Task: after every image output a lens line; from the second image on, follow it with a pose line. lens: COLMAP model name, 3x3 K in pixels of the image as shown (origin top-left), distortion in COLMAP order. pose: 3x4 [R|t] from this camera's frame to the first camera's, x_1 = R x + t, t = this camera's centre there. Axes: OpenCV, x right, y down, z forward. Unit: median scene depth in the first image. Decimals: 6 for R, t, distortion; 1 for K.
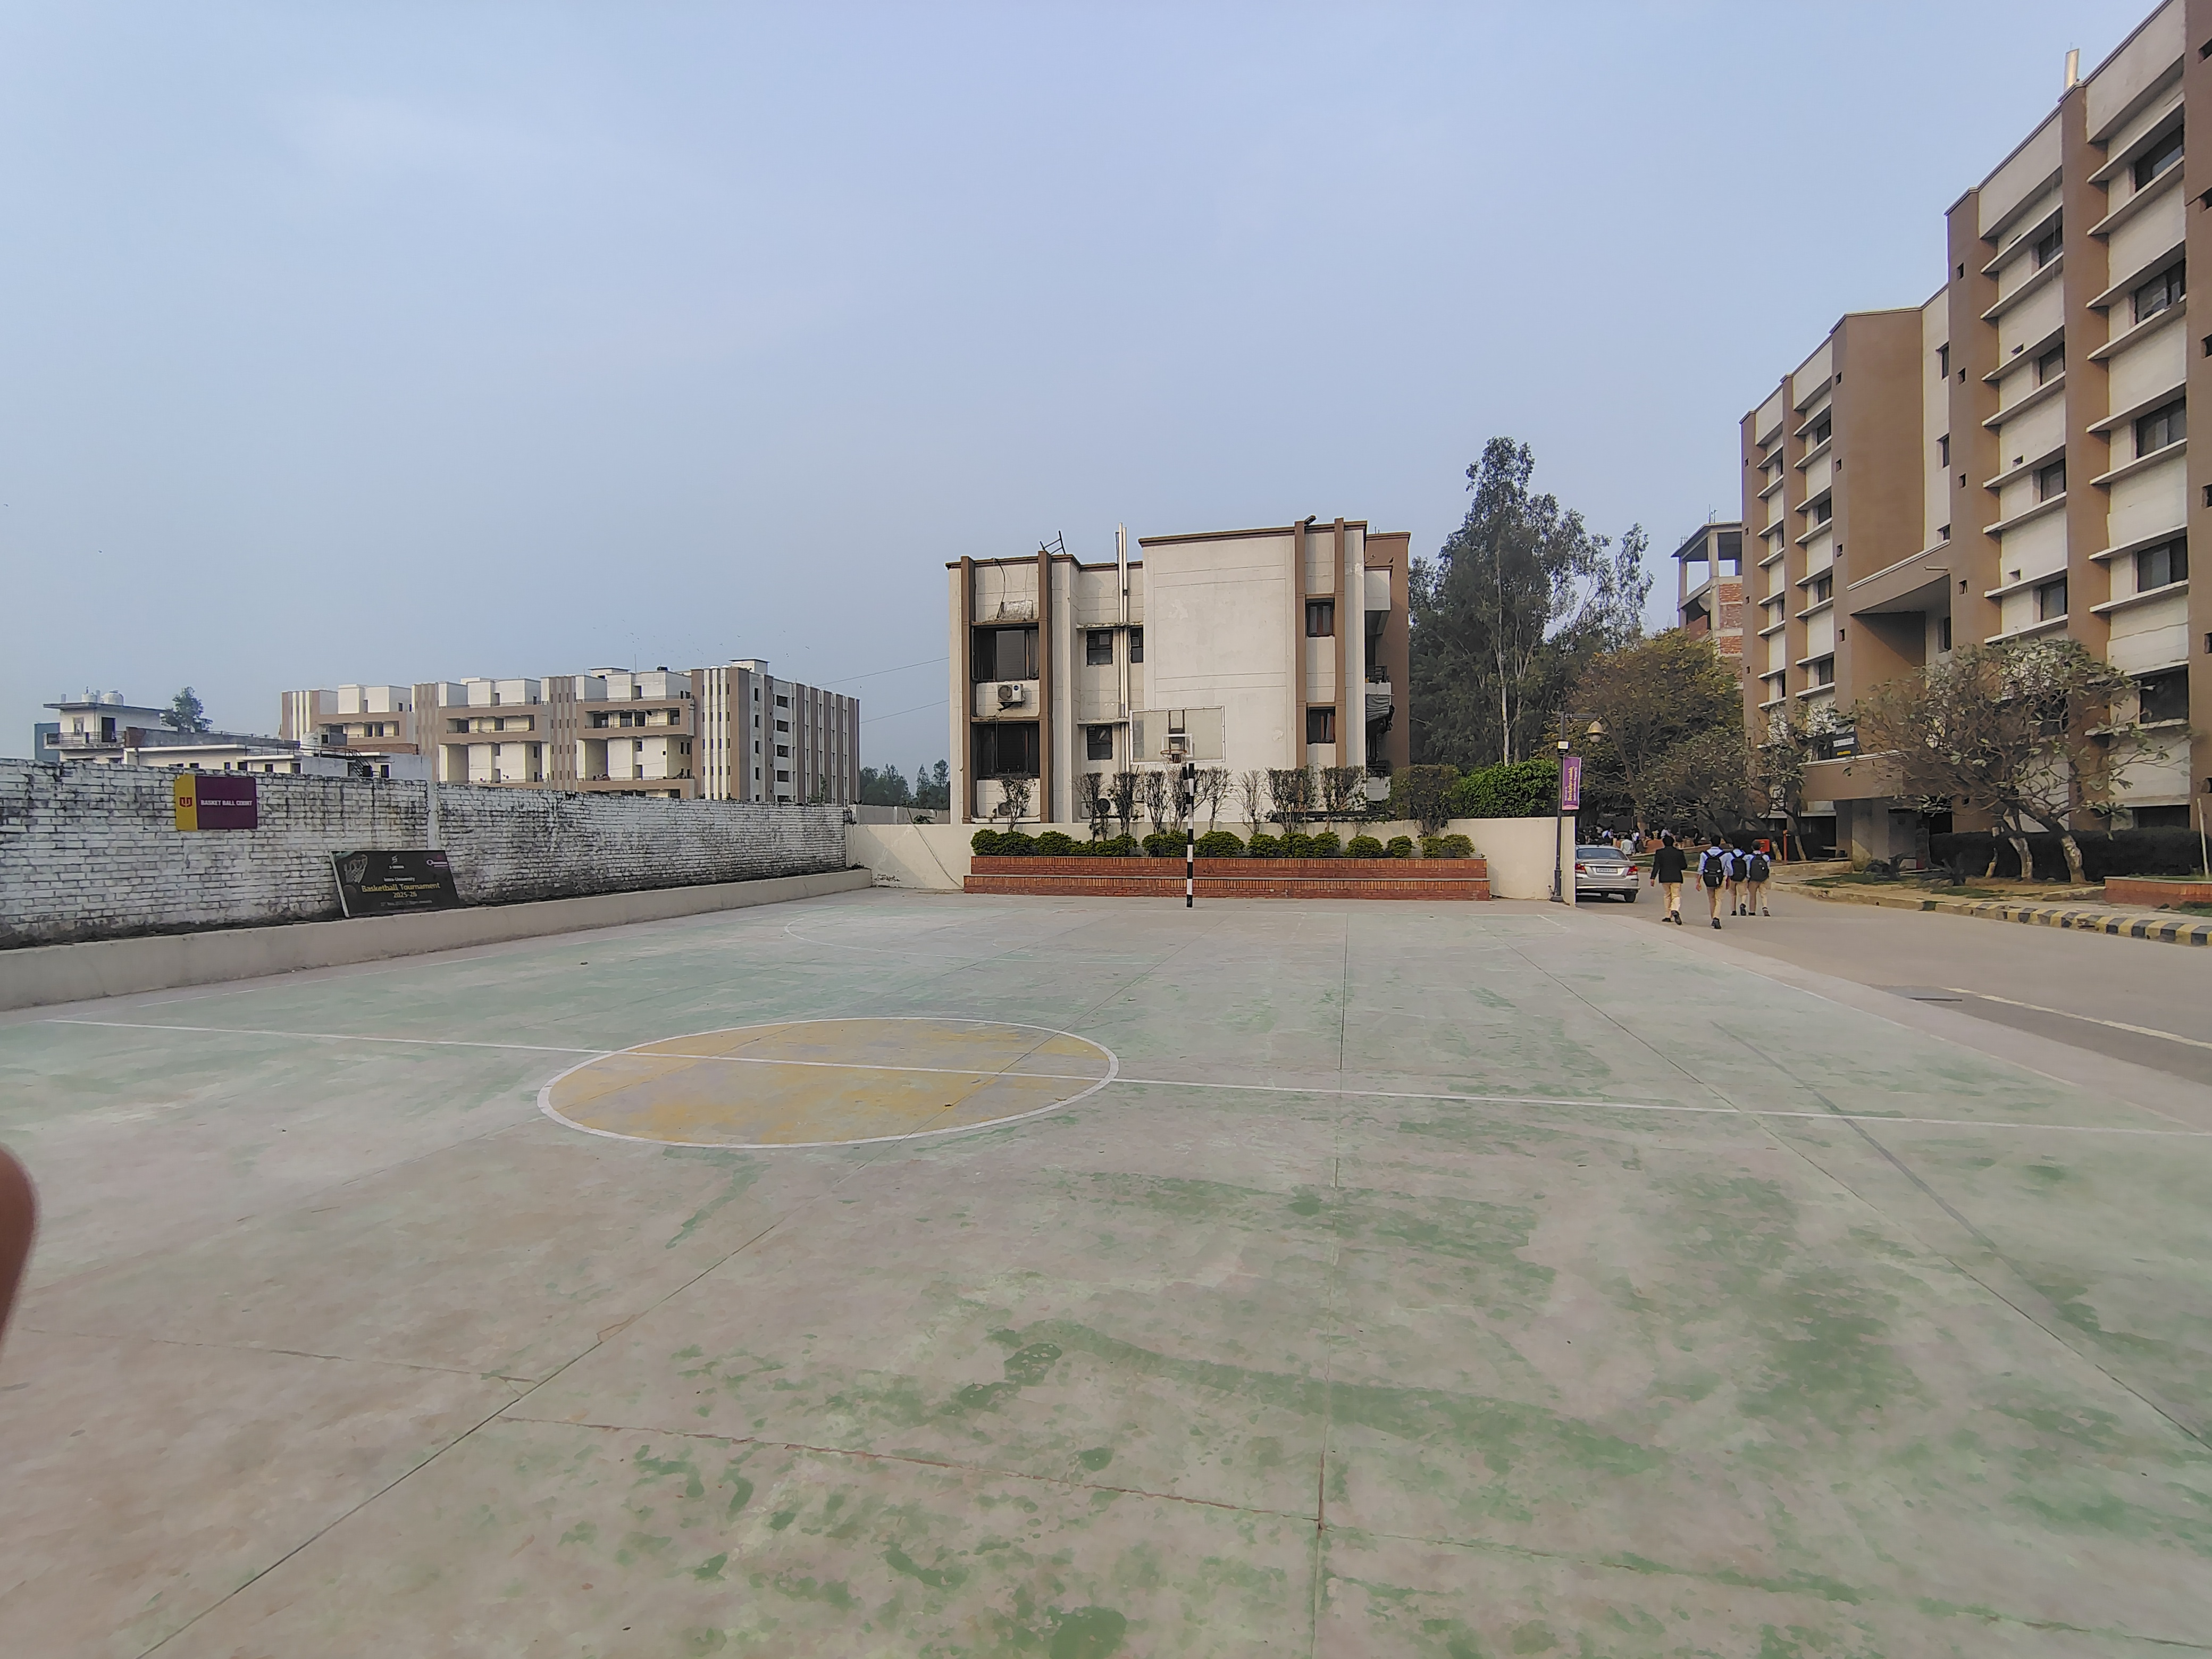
lens RADIAL K [[1045.5, 0, 1106.0], [0, 1045.5, 829.5], [0, 0, 1]] dist [-0.018534, 0.000175]
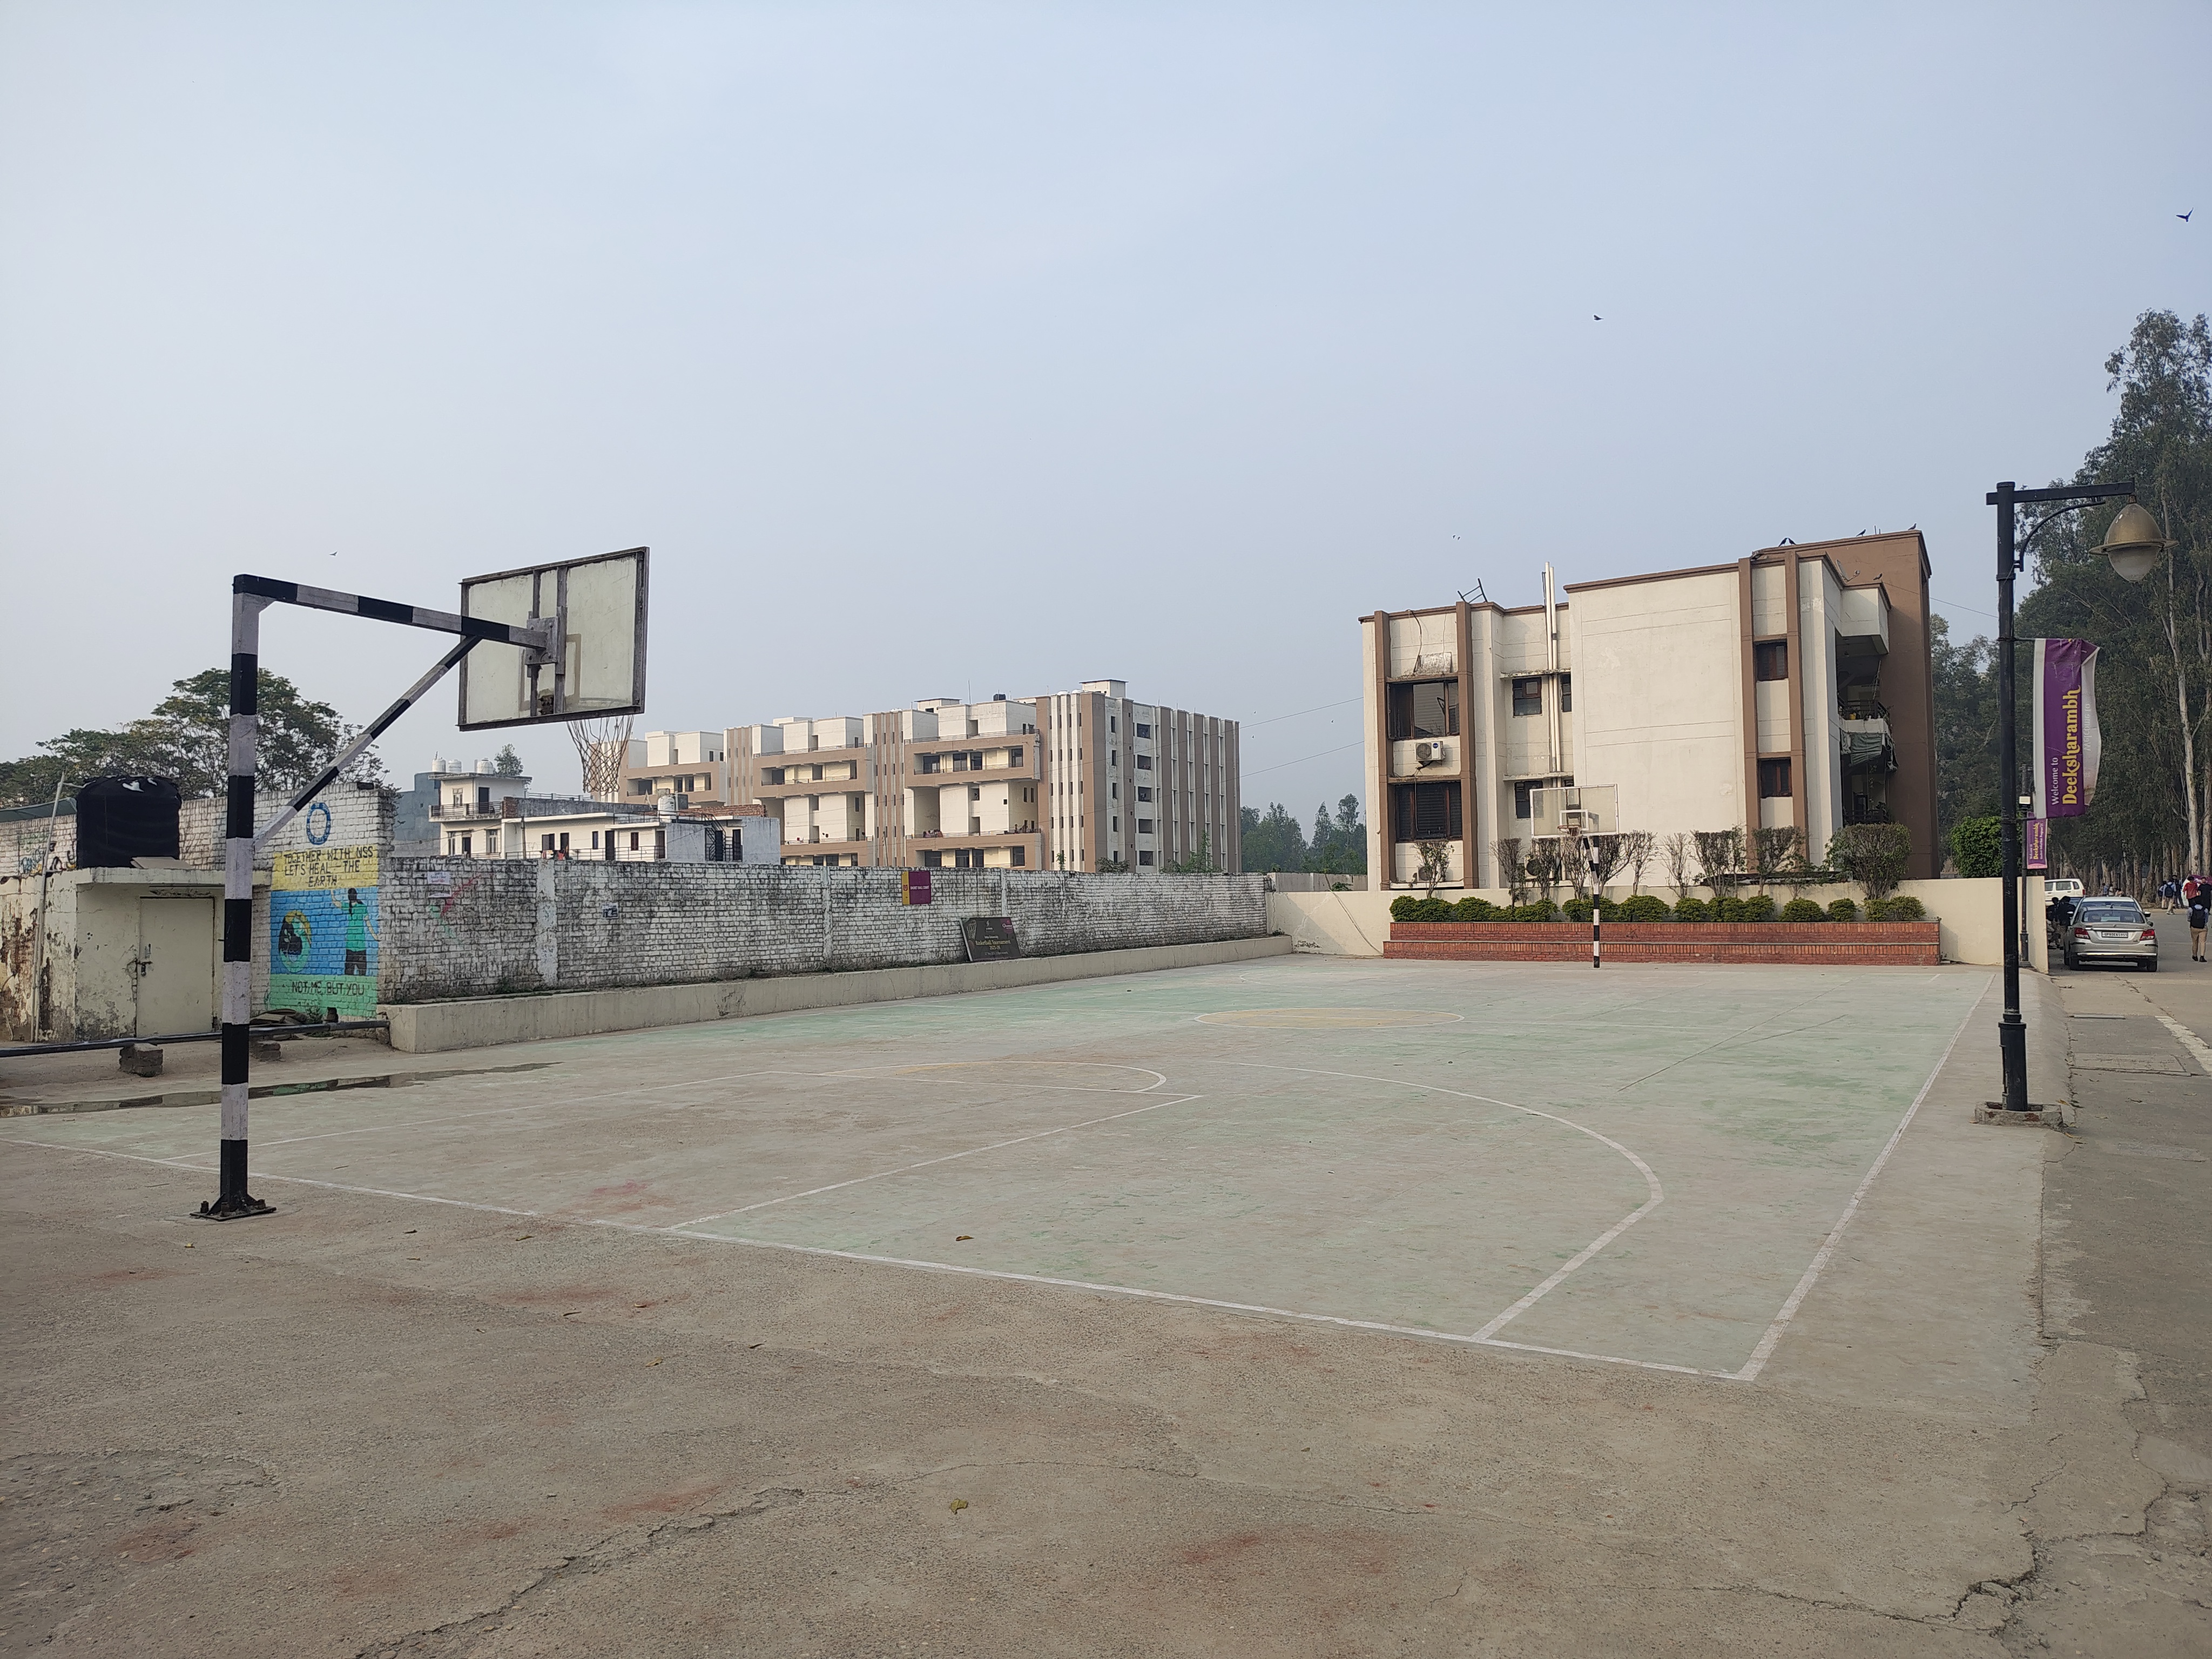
lens RADIAL K [[1548.9, 0, 1106.0], [0, 1548.9, 829.5], [0, 0, 1]] dist [0.055311, -0.100189]
pose [[0.952091, -0.023866, -0.304881, 0.056779], [0.011717, 0.999065, -0.041614, -0.004212], [0.305590, 0.036048, 0.951481, -0.425765]]
